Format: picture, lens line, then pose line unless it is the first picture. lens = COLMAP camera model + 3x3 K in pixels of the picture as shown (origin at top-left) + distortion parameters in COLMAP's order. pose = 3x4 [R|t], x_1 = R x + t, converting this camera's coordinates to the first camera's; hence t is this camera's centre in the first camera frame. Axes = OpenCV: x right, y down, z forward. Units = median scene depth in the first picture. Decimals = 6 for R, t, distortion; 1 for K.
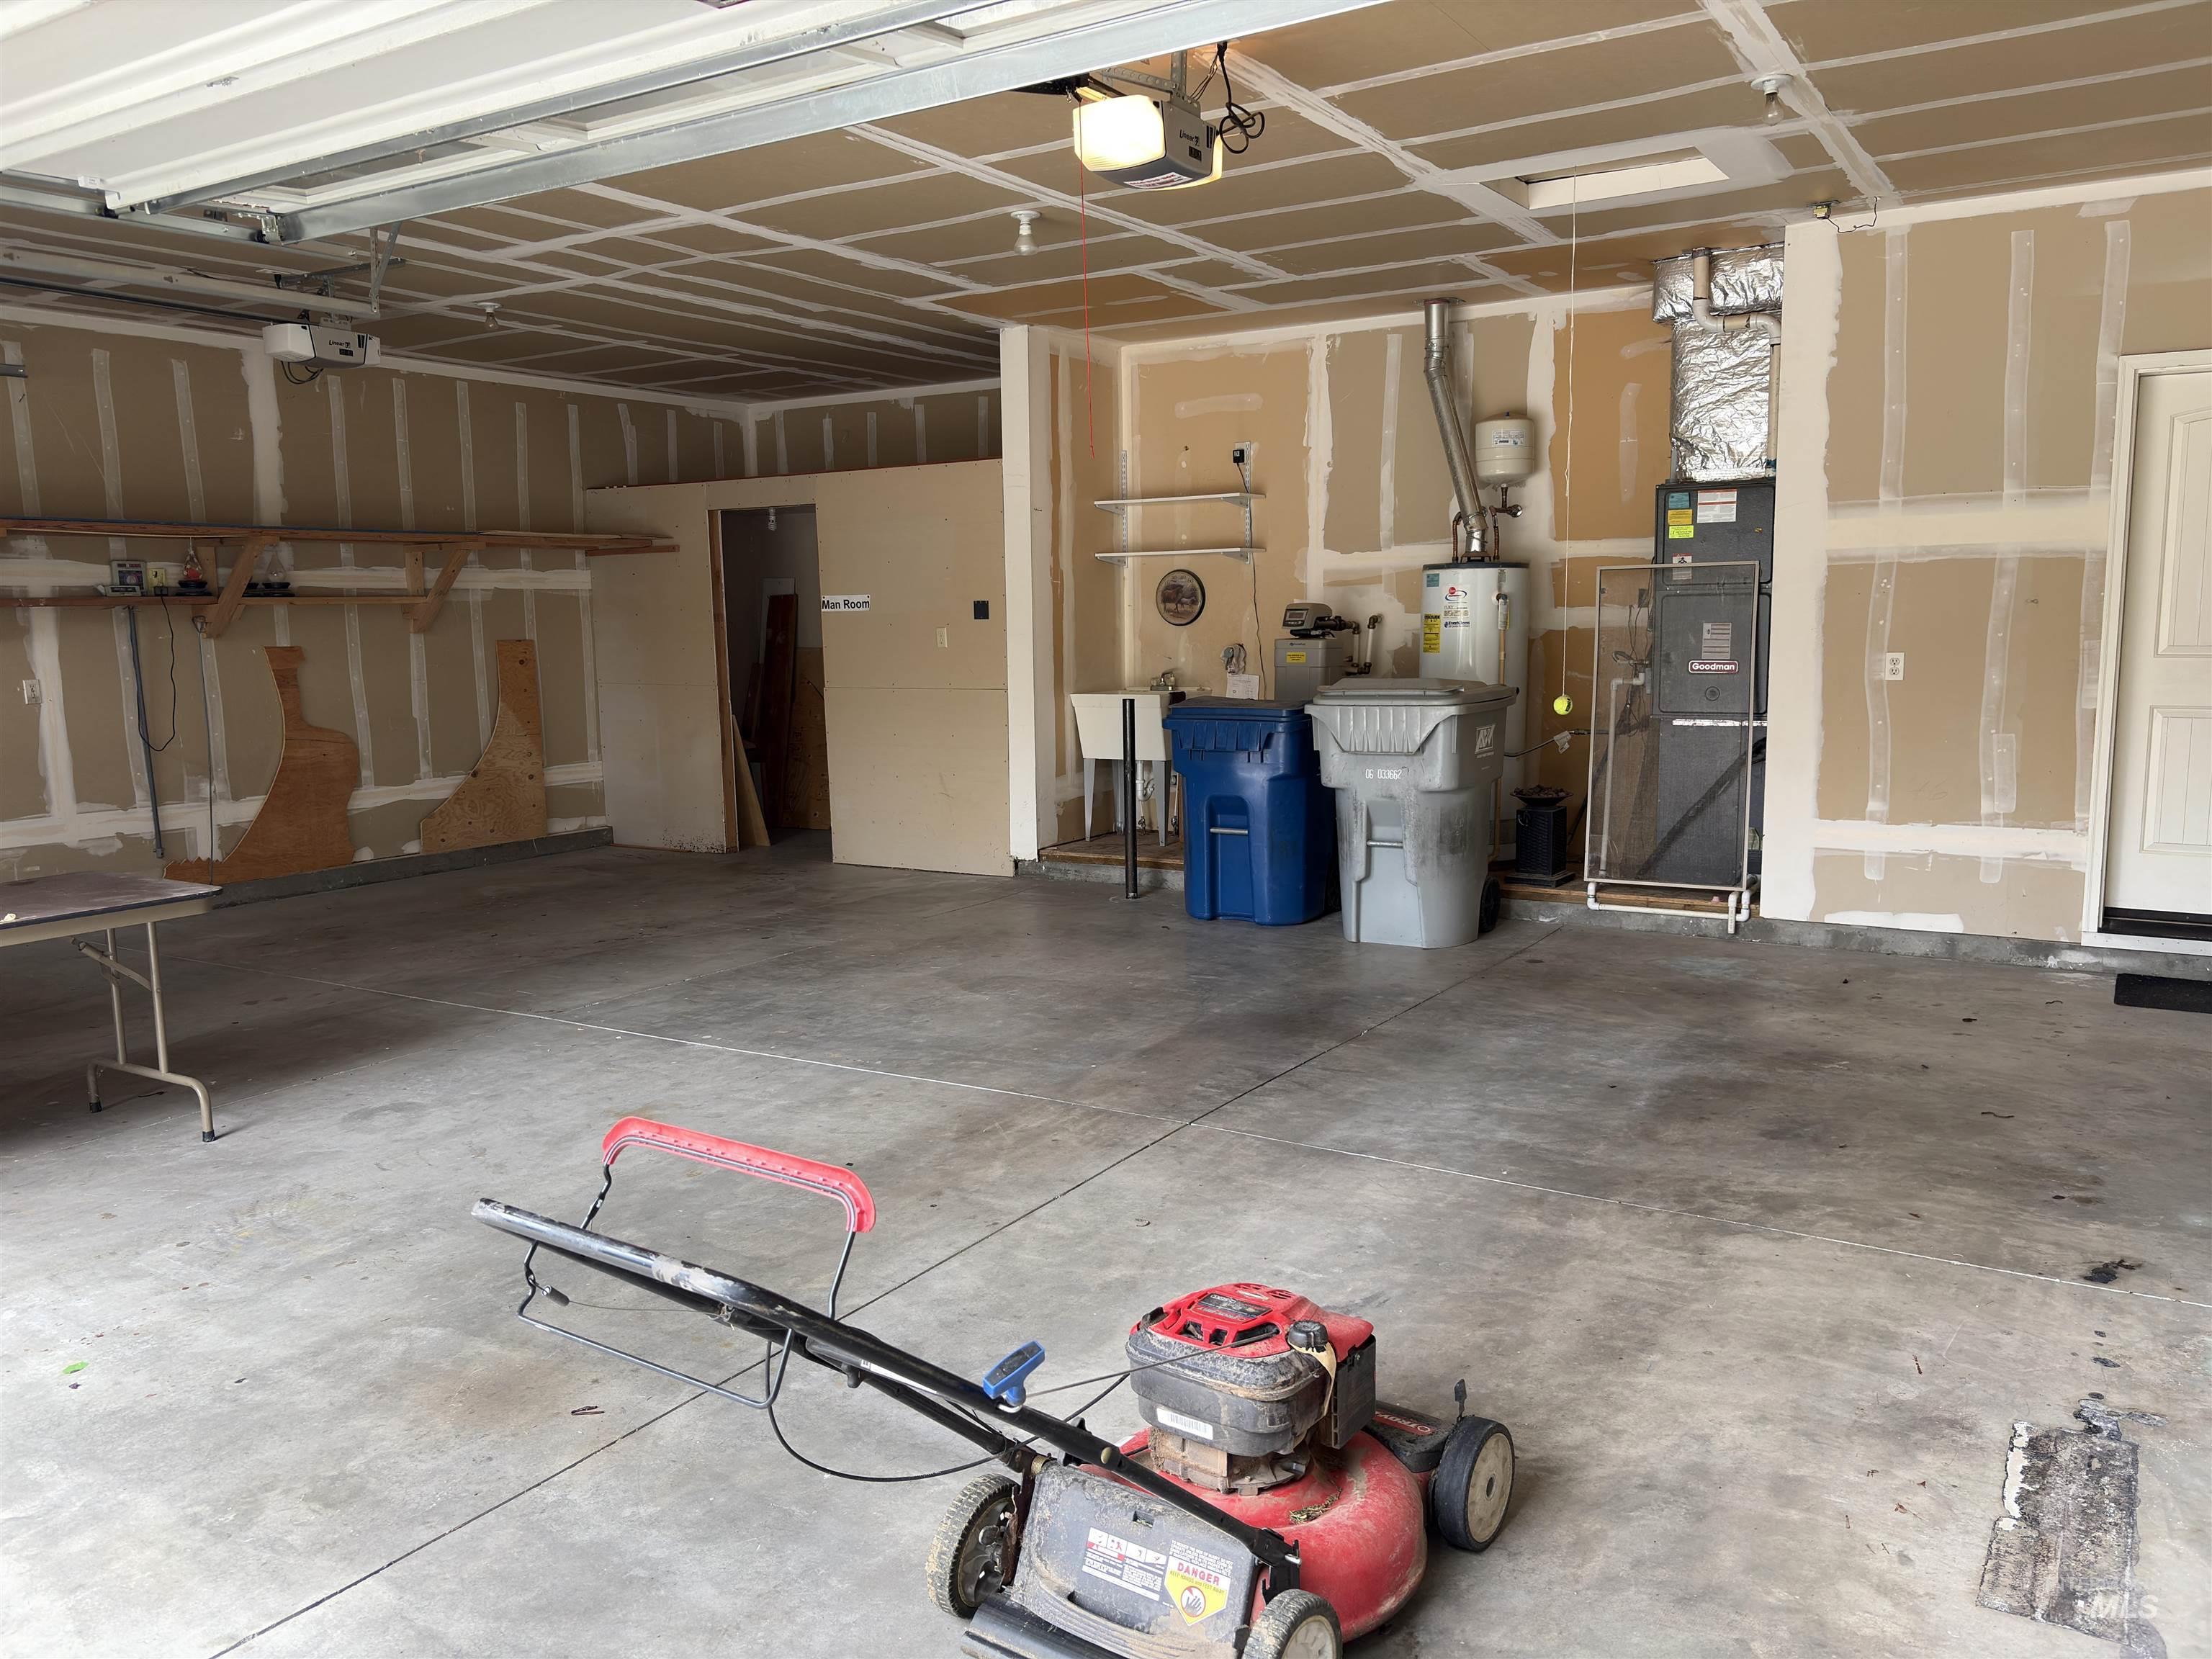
lens RADIAL K [[1668.6, 0, 1108.0], [0, 1668.6, 837.9], [0, 0, 1]] dist [0.027536, -0.038916]
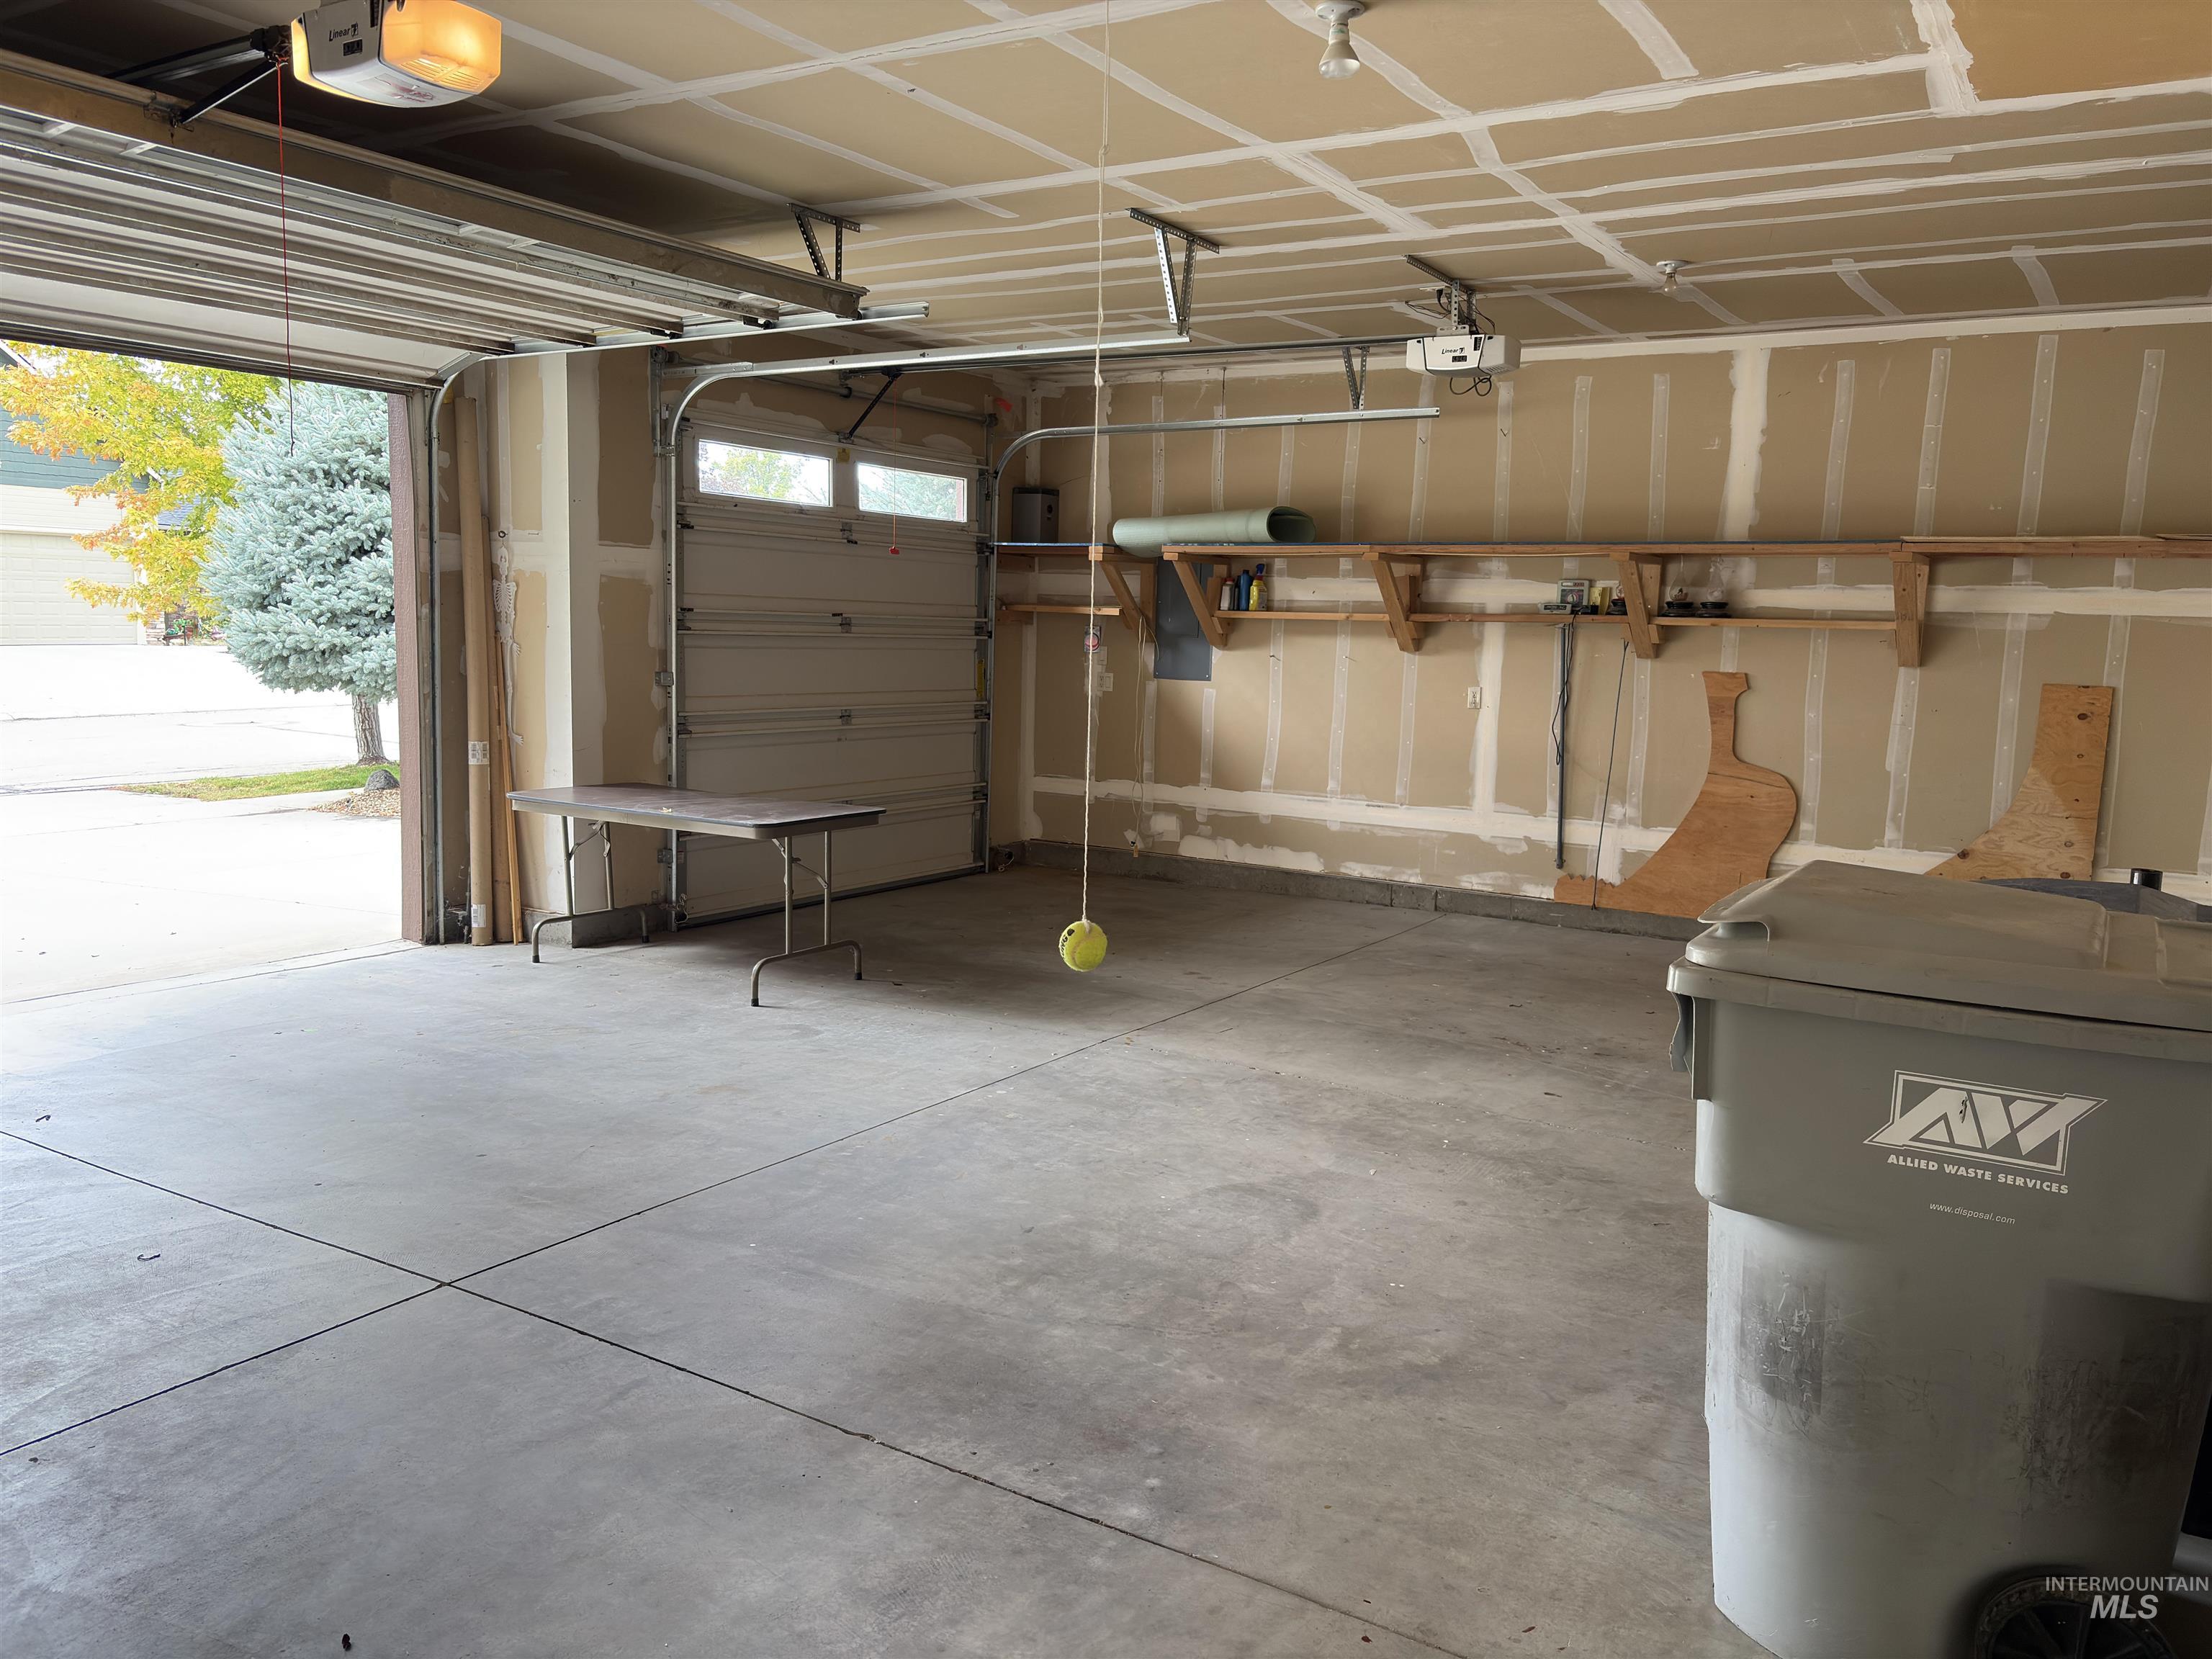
lens RADIAL K [[1668.6, 0, 1110.0], [0, 1668.6, 823.2], [0, 0, 1]] dist [0.027536, -0.038916]
pose [[0.010494, 0.136584, -0.990573, 0.429965], [-0.162158, 0.977747, 0.133098, -0.104172], [0.986709, 0.159233, 0.032409, 0.674802]]
